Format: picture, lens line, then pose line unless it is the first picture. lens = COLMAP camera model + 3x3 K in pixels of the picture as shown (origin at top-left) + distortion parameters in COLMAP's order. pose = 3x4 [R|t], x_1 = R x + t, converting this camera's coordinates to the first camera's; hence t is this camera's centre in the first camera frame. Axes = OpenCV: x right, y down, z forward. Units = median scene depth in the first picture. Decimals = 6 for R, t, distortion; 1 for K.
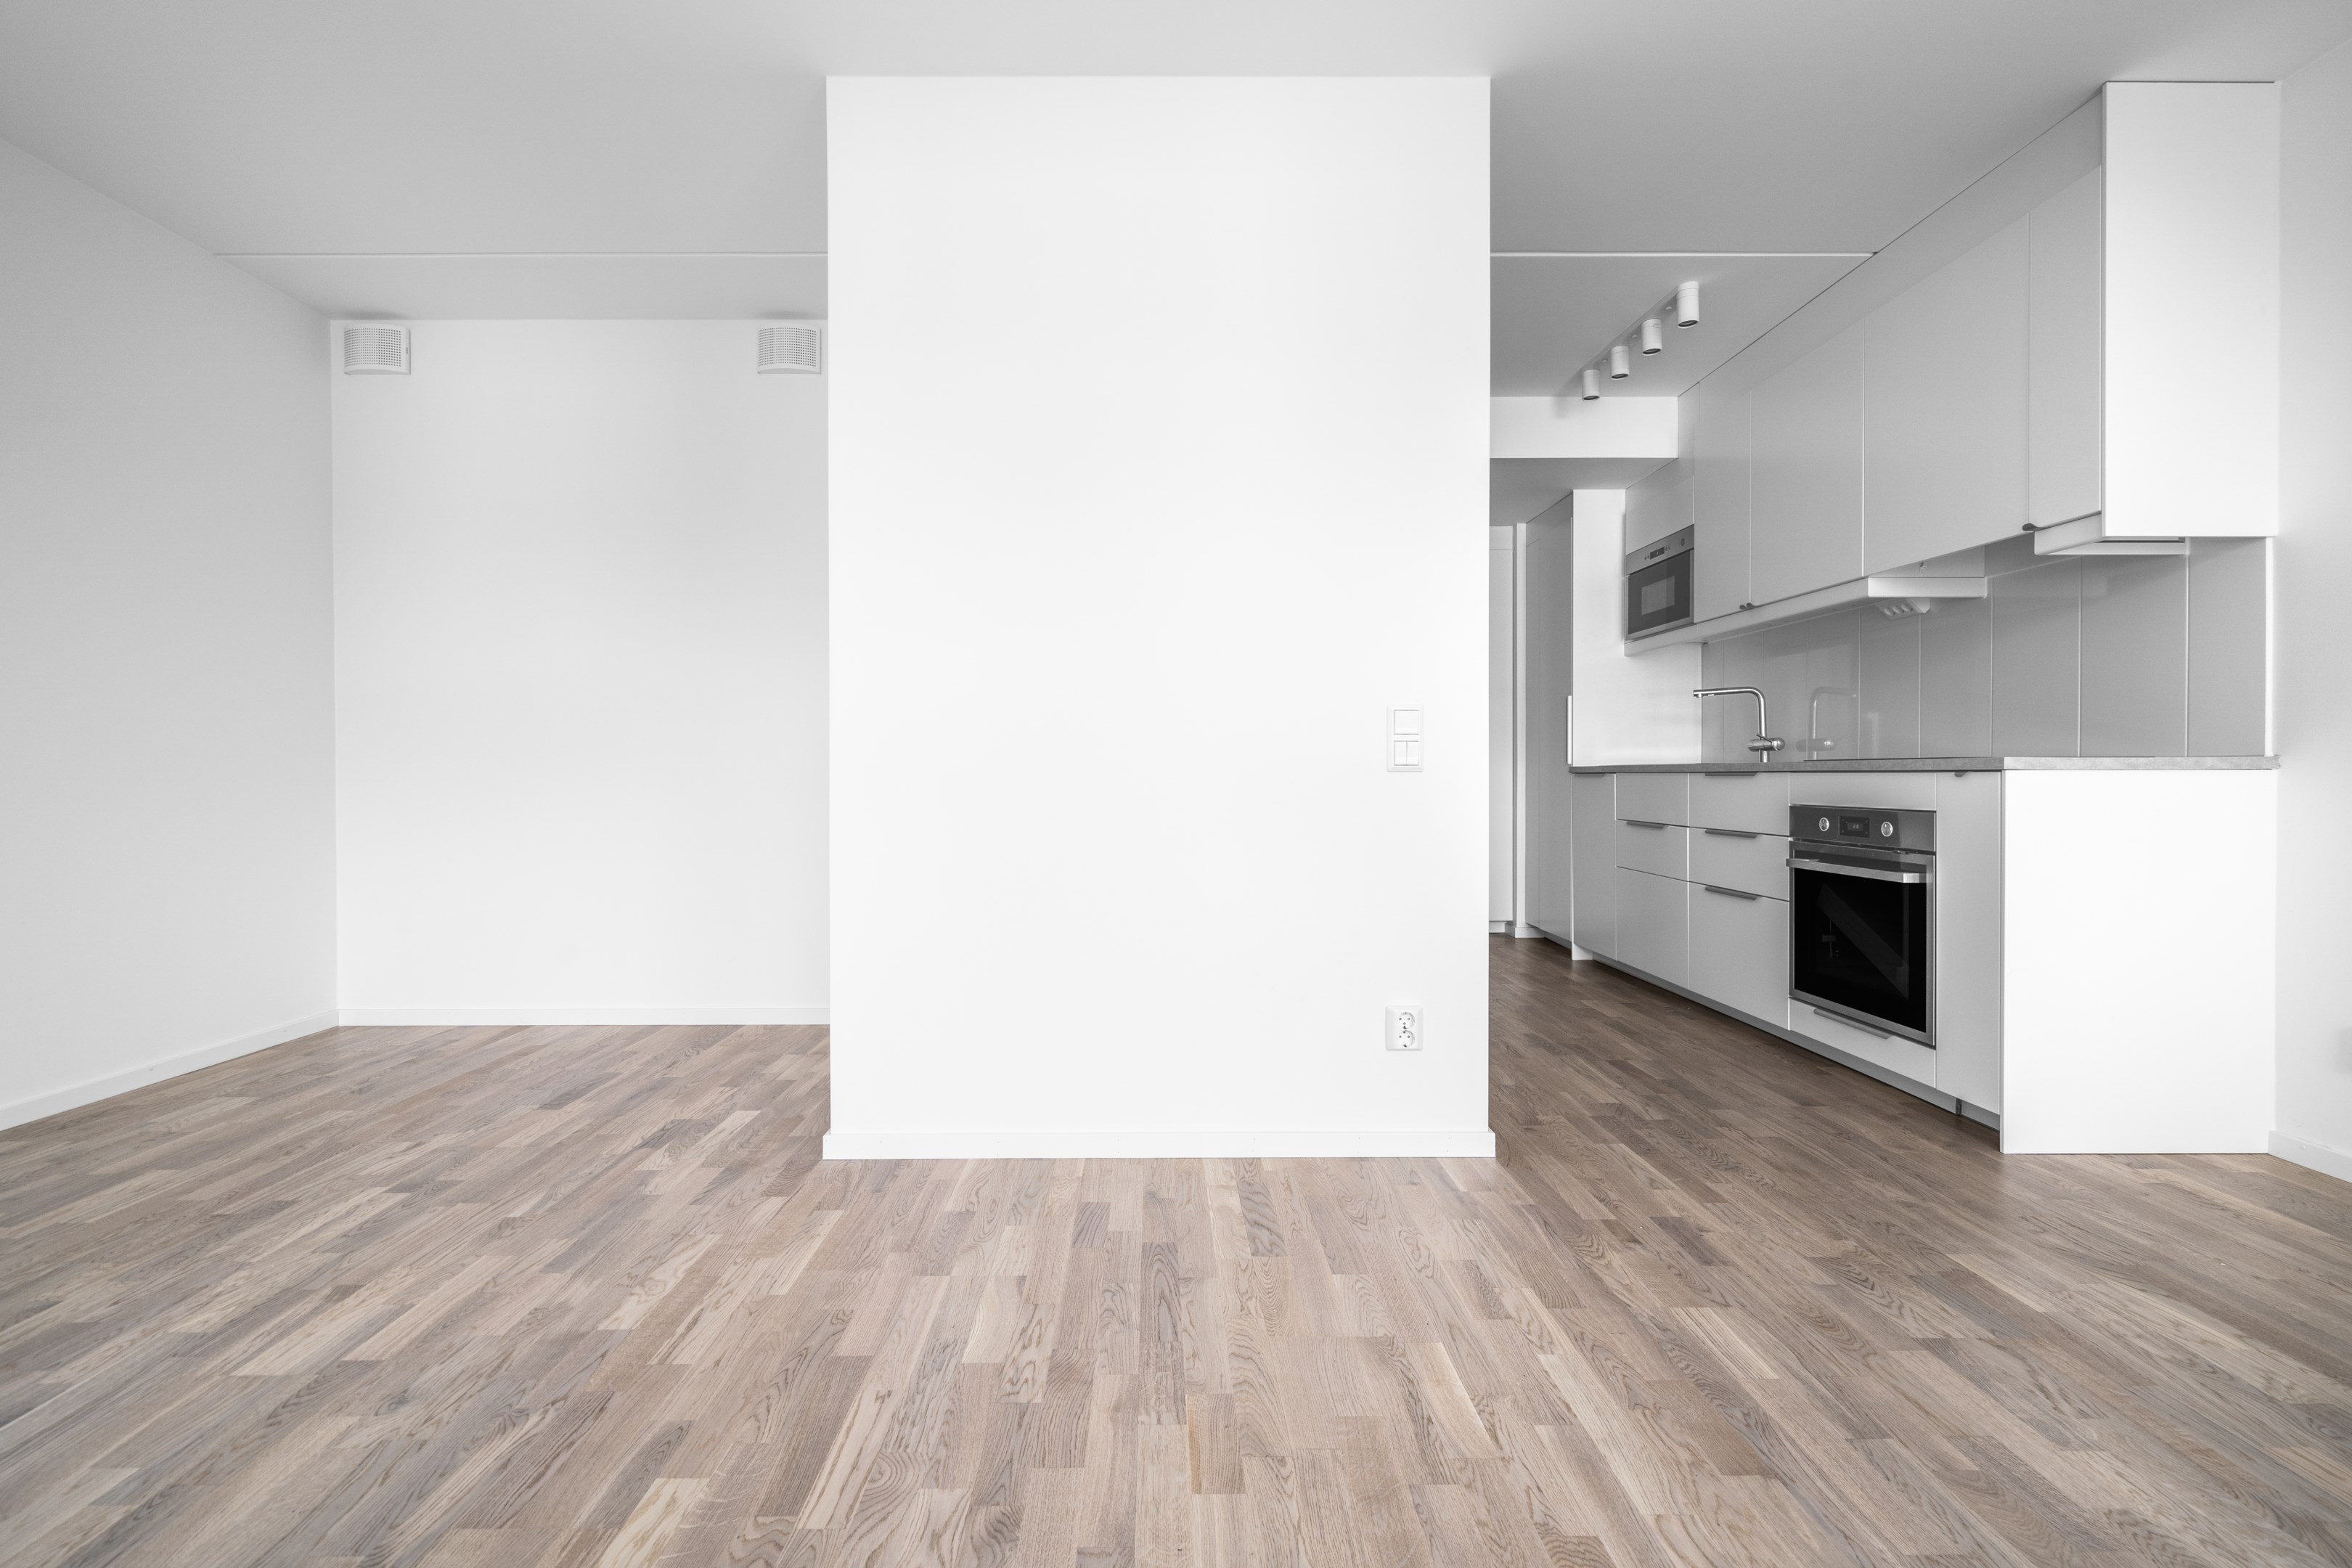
lens RADIAL K [[1027.9, 0, 1164.8], [0, 1027.9, 777.8], [0, 0, 1]] dist [0.000985, 0.000045]
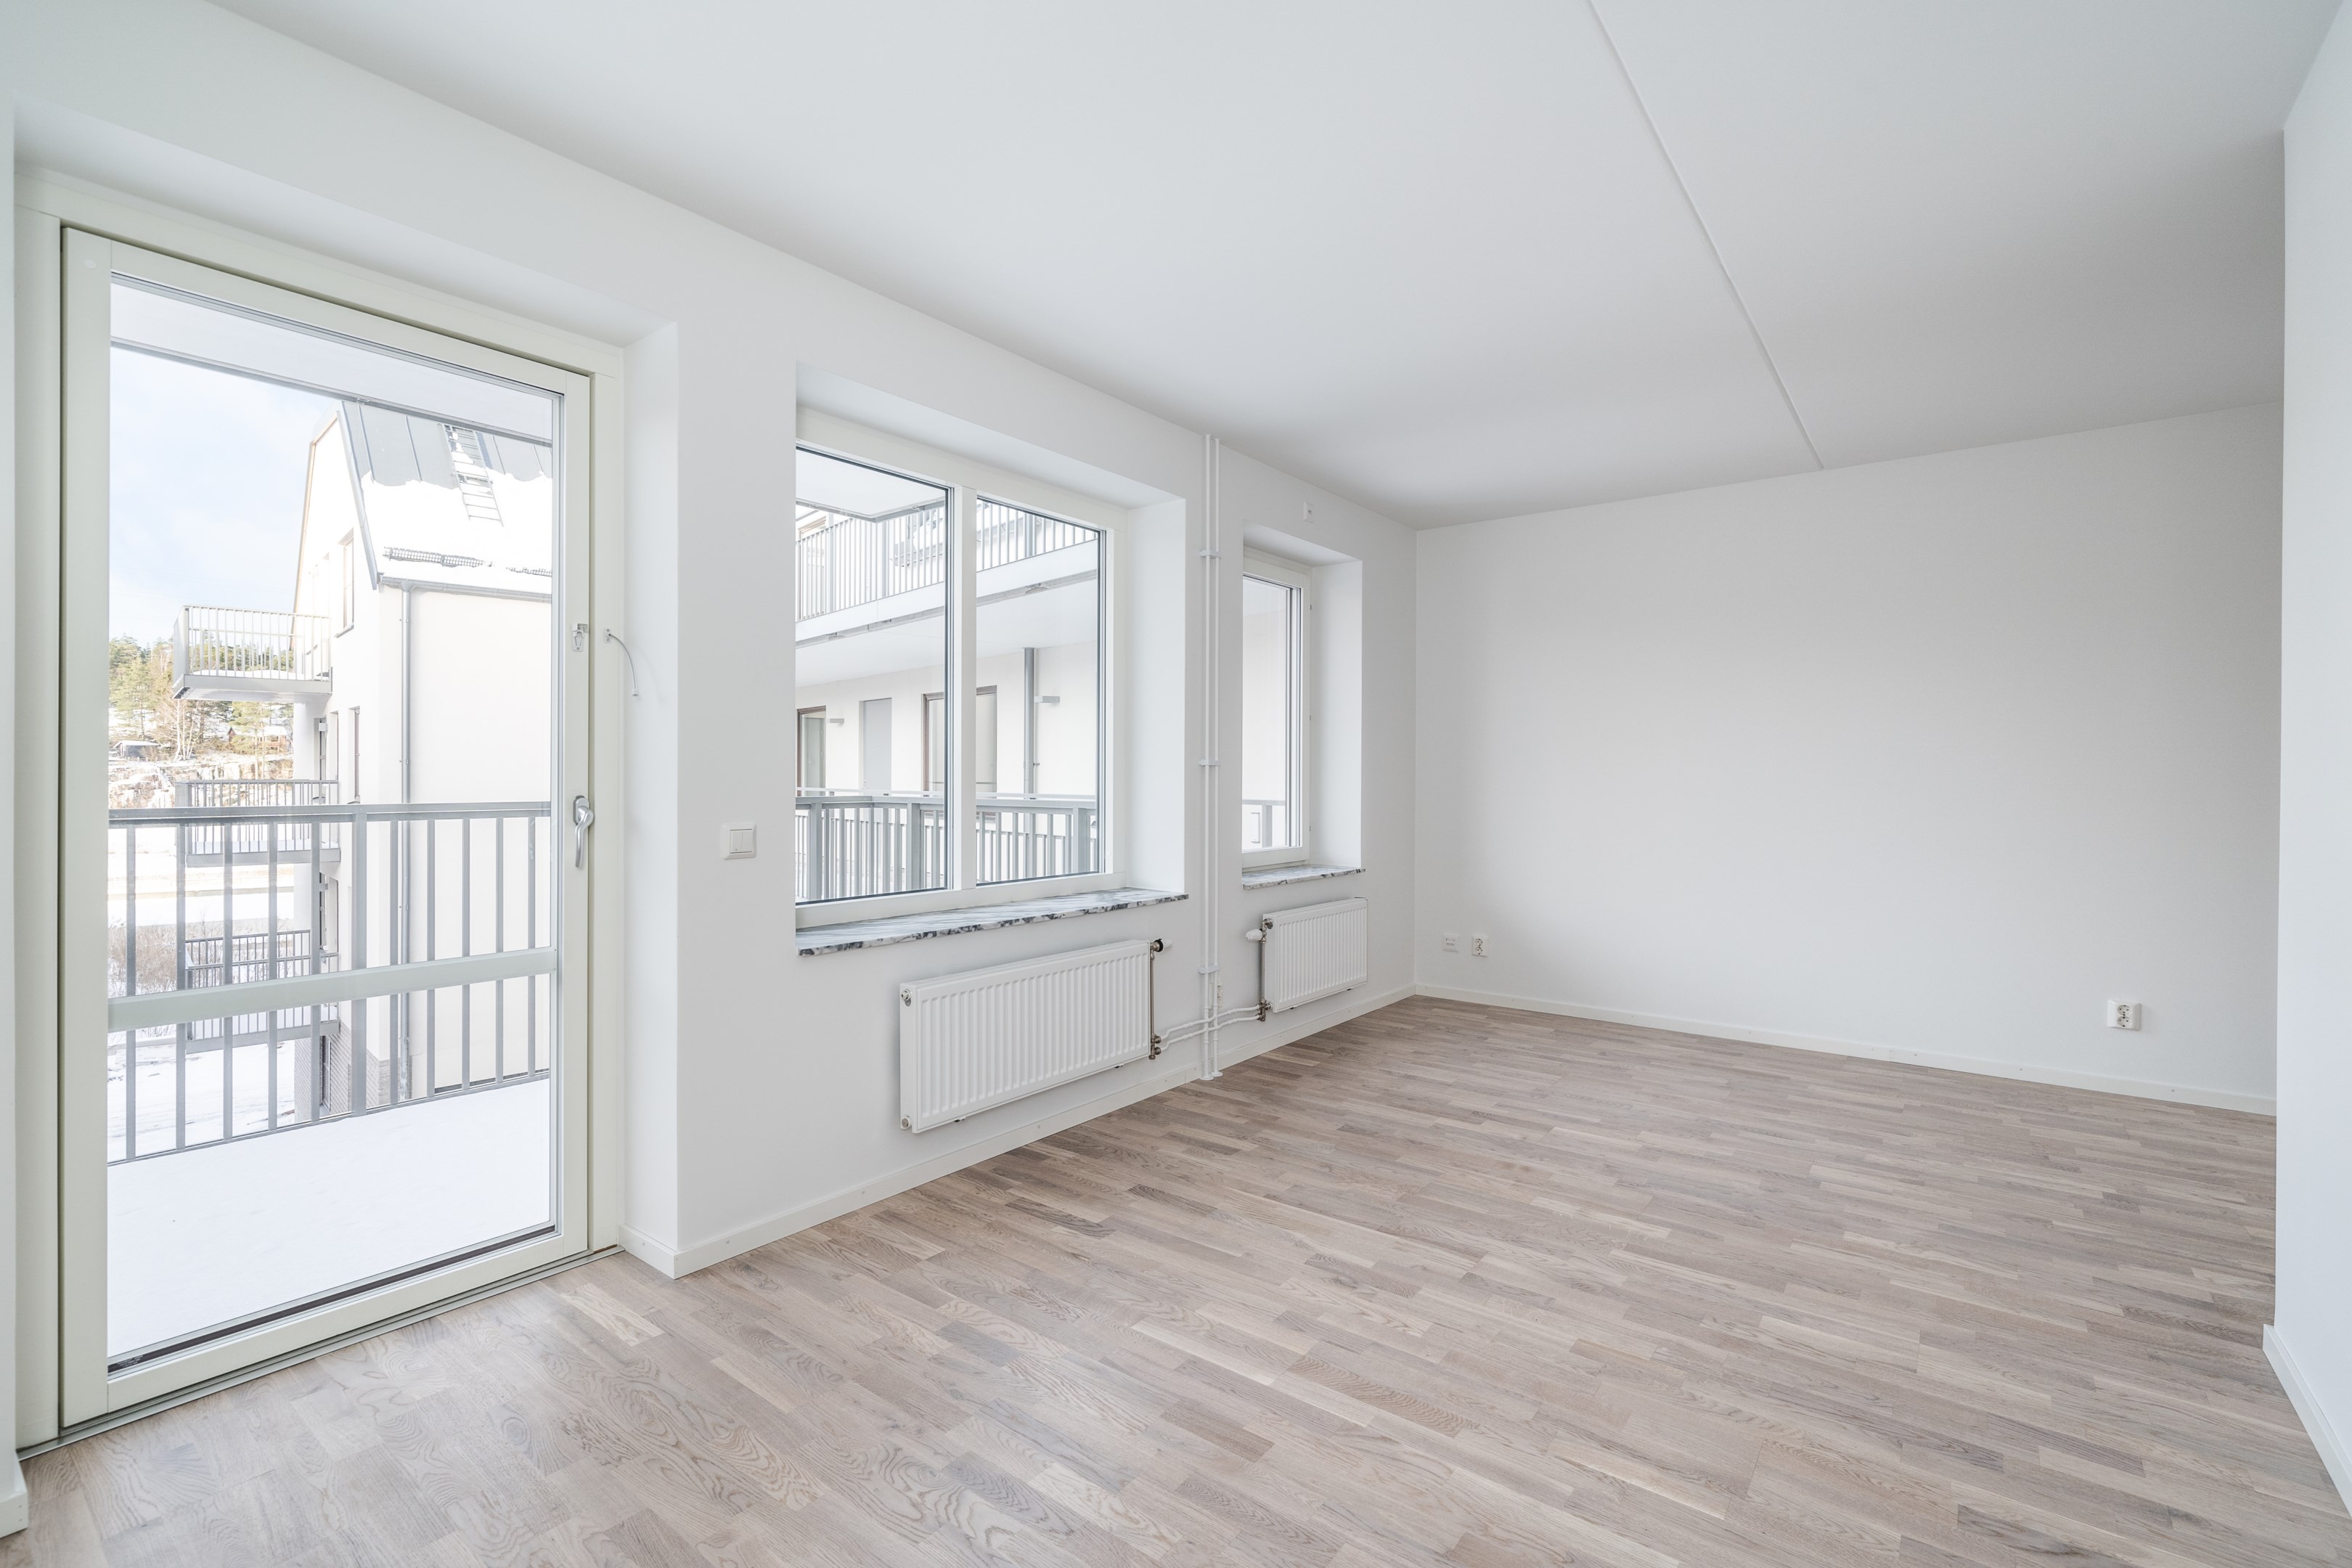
lens RADIAL K [[1027.9, 0, 1164.8], [0, 1027.9, 777.8], [0, 0, 1]] dist [0.000985, 0.000045]
pose [[-0.620438, 0.000391, -0.784255, 1.306815], [-0.006973, 0.999958, 0.006015, -0.161284], [0.784224, 0.009201, -0.620409, 1.120450]]
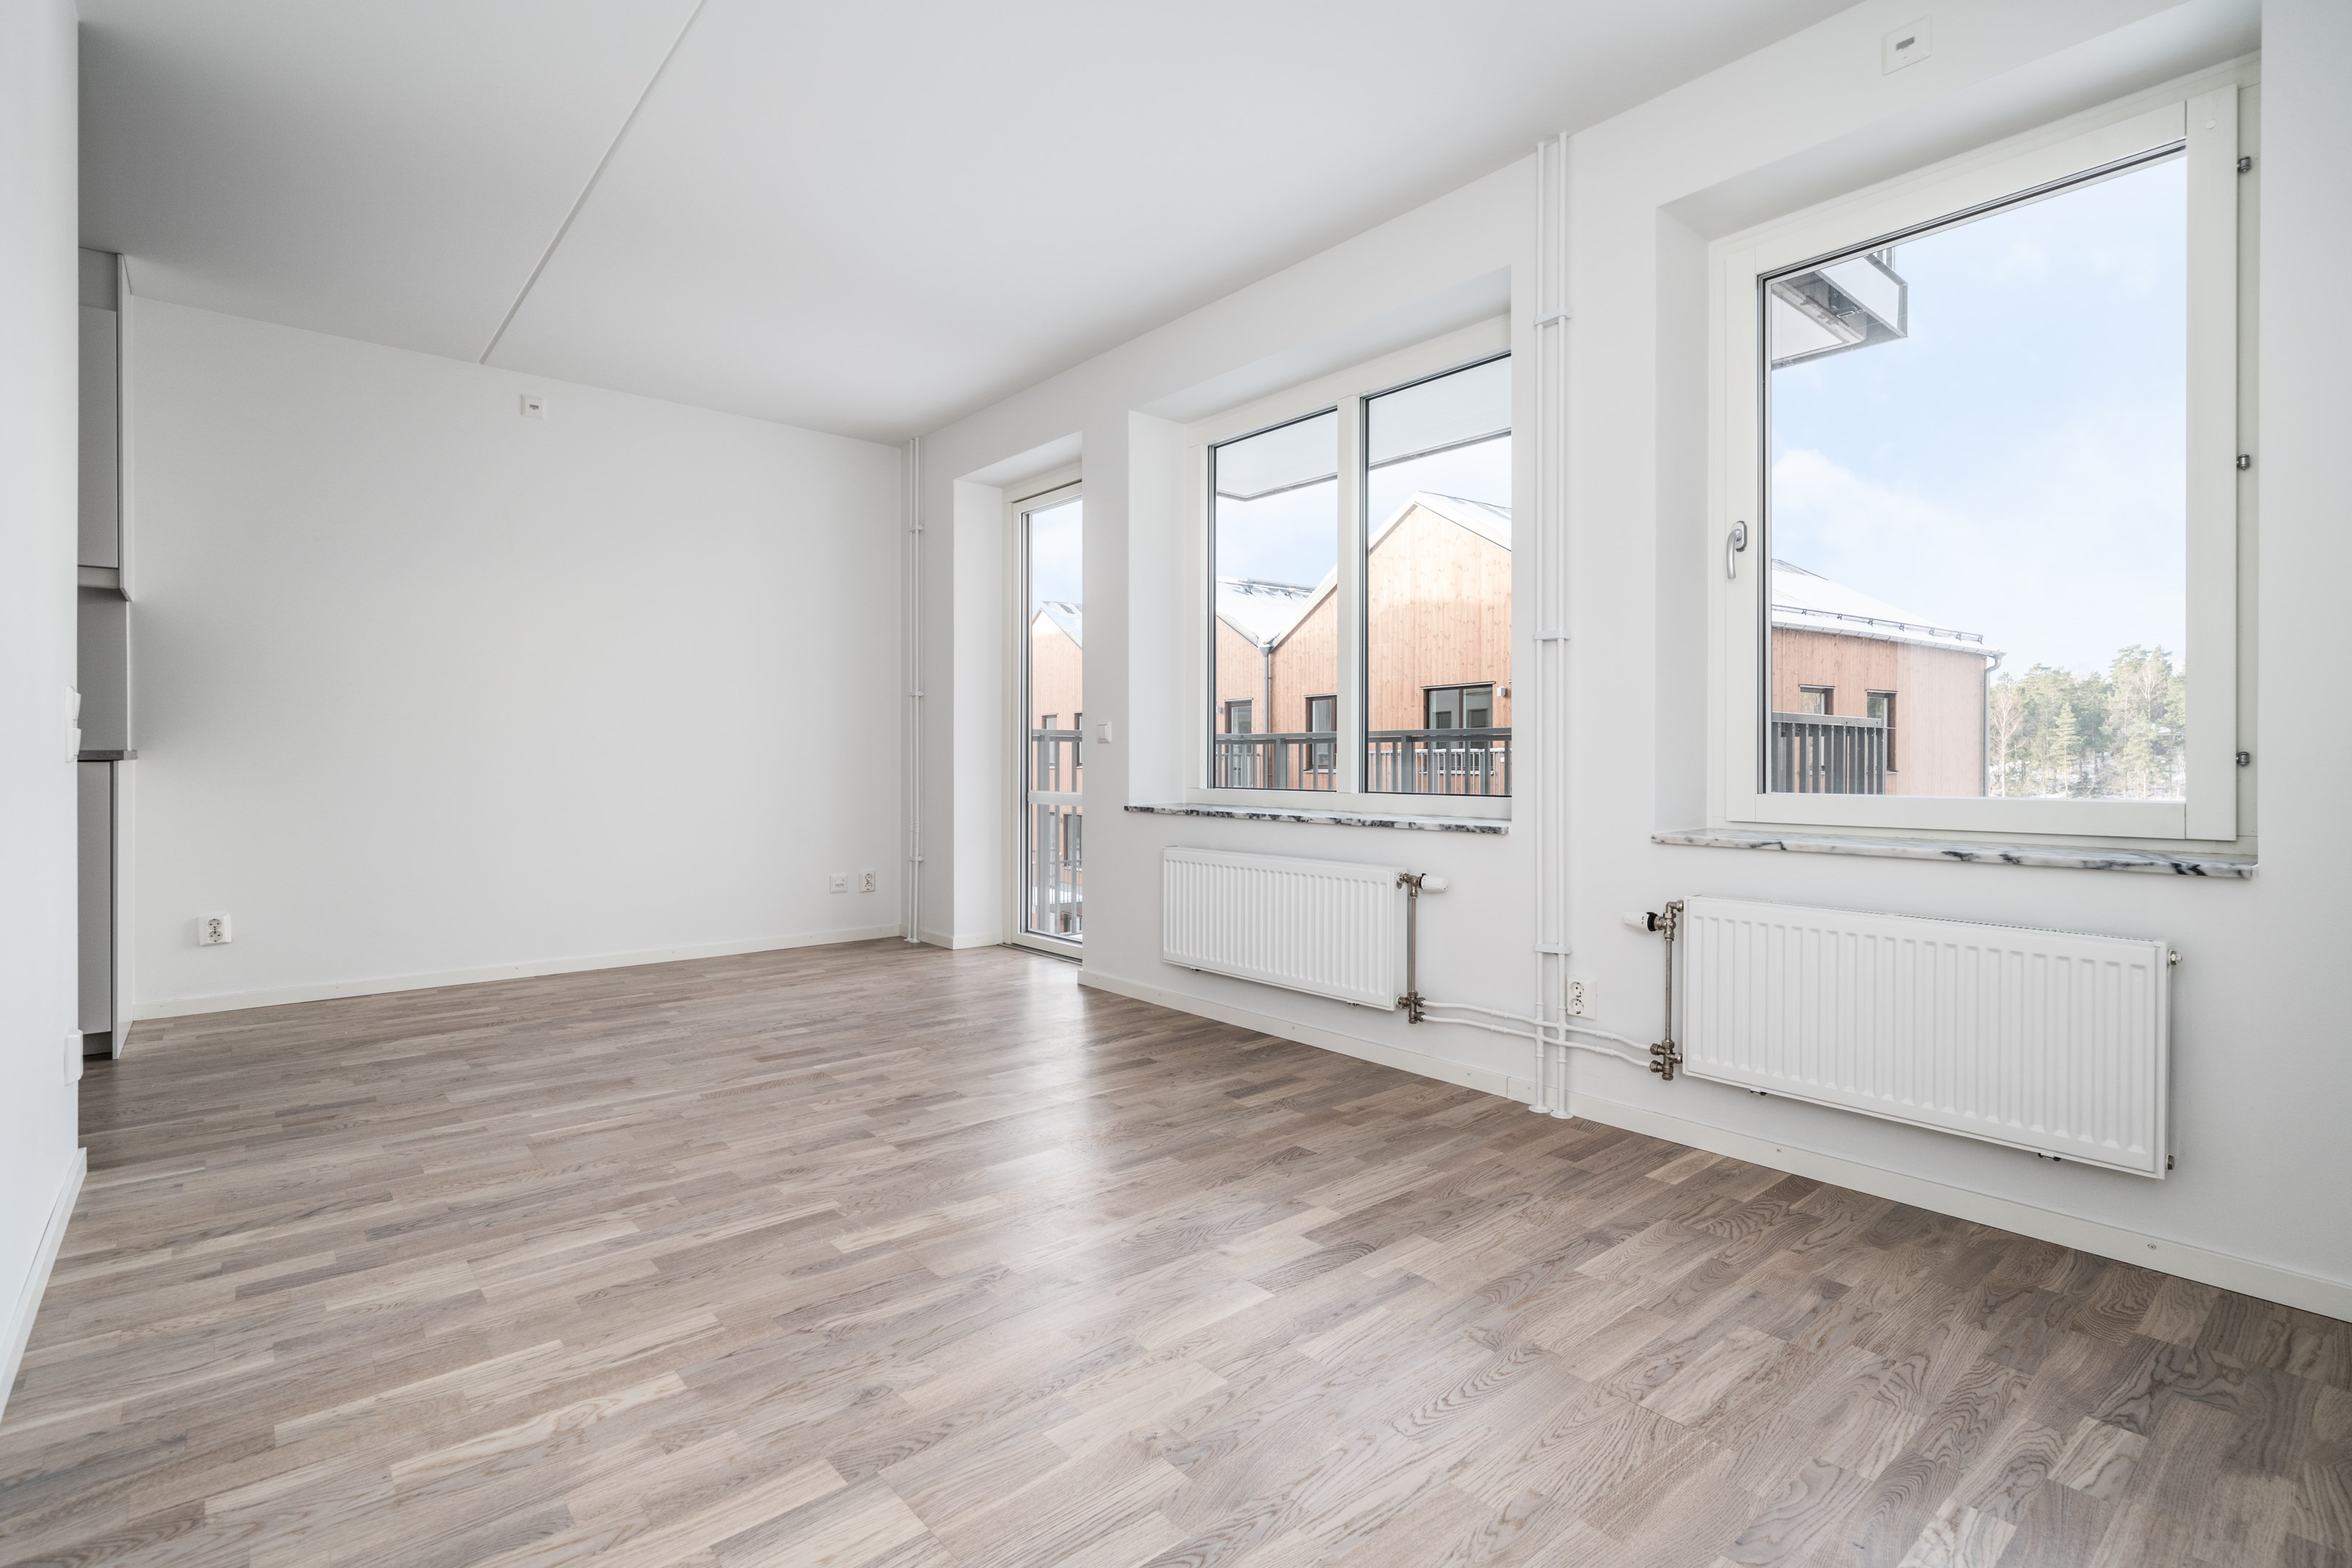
lens RADIAL K [[1117.0, 0, 1176.0], [0, 1117.0, 784.0], [0, 0, 1]] dist [0.000302, 0.000250]
pose [[-0.645968, -0.016307, 0.763191, -1.491747], [0.002873, 0.999713, 0.023793, 0.000724], [-0.763359, 0.017562, -0.645735, 1.248591]]
